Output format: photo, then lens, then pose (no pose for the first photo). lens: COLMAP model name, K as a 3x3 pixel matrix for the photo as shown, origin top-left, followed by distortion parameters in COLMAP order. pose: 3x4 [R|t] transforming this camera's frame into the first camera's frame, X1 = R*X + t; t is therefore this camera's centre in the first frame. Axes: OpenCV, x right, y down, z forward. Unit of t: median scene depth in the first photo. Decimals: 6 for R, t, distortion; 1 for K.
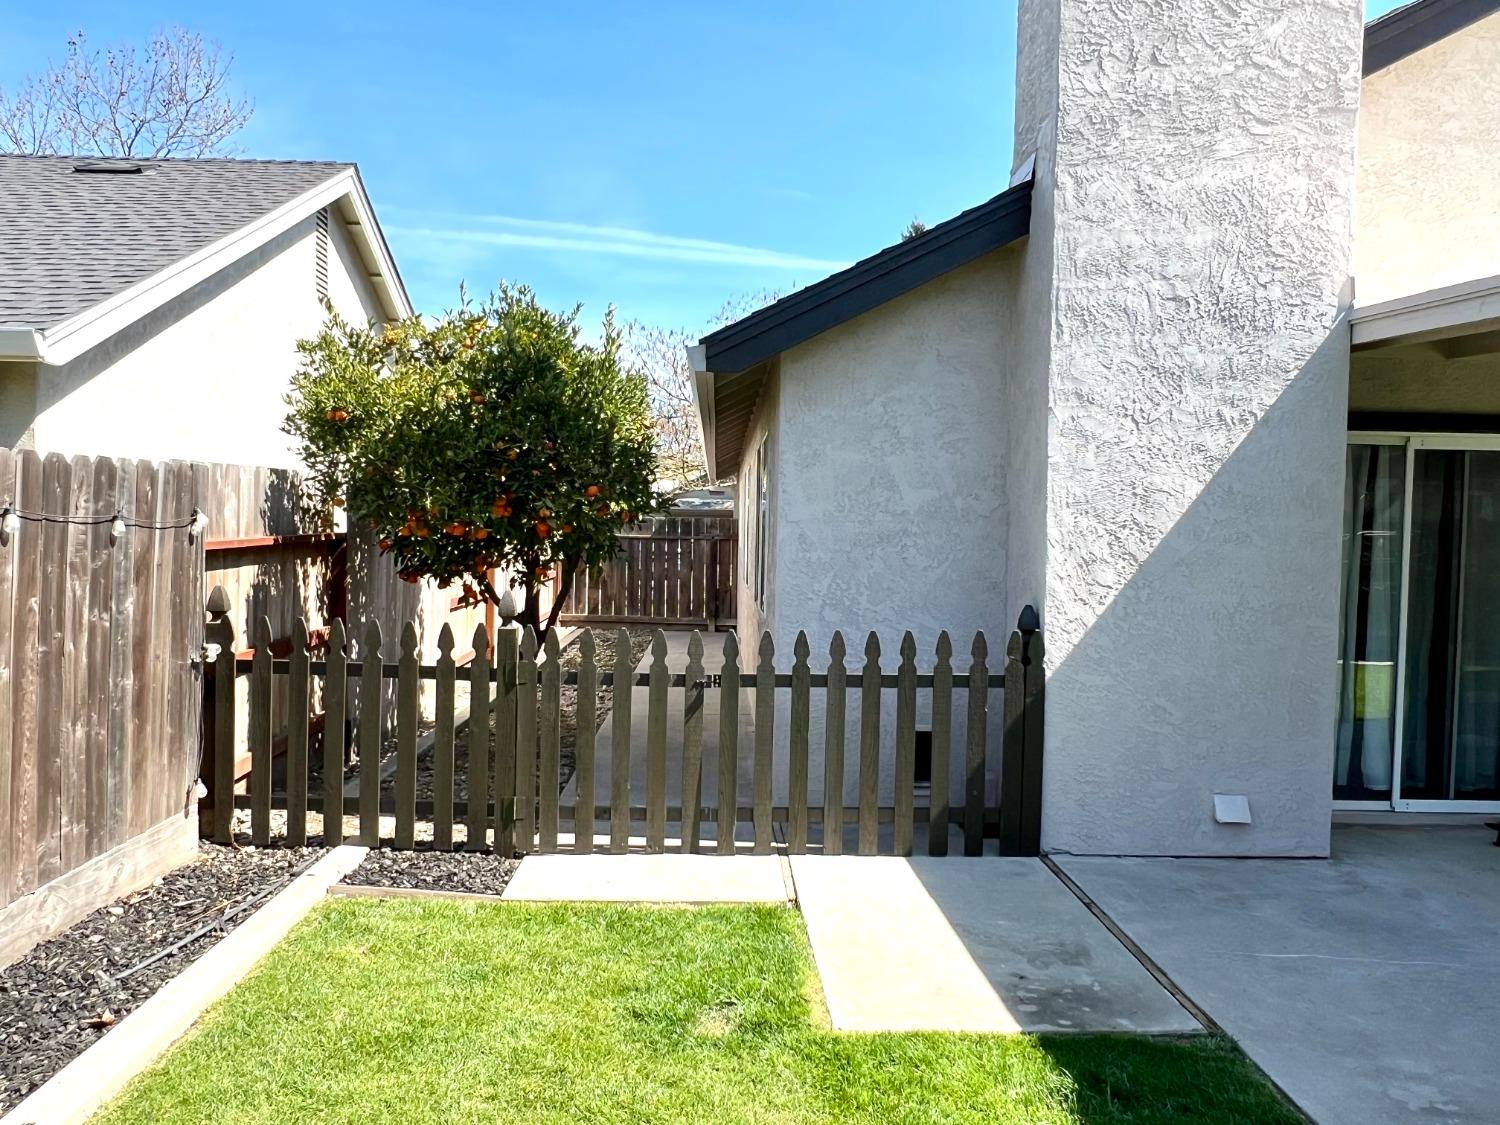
lens RADIAL K [[1089.1, 0, 748.1], [0, 1089.1, 566.6], [0, 0, 1]] dist [-0.006705, 0.010380]
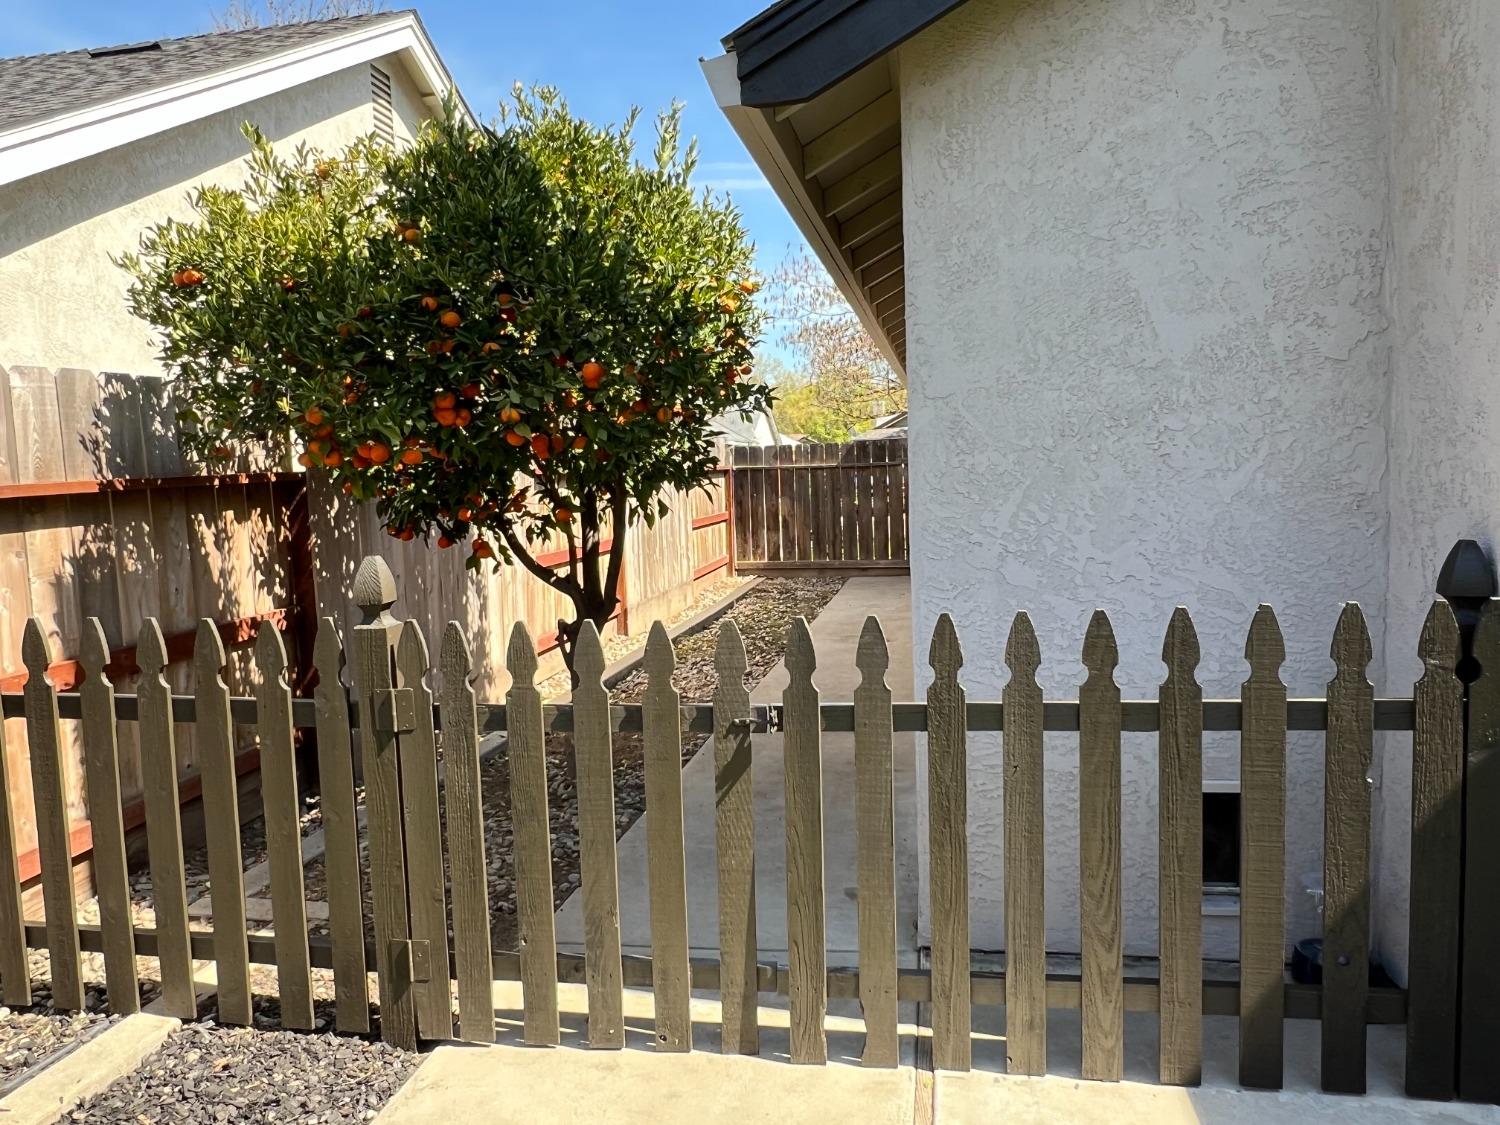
lens RADIAL K [[1089.1, 0, 753.5], [0, 1089.1, 569.1], [0, 0, 1]] dist [-0.006705, 0.010380]
pose [[0.976110, -0.036563, -0.214178, 0.064312], [0.049541, 0.997227, 0.055539, 0.007633], [0.211554, -0.064823, 0.975214, 0.469964]]
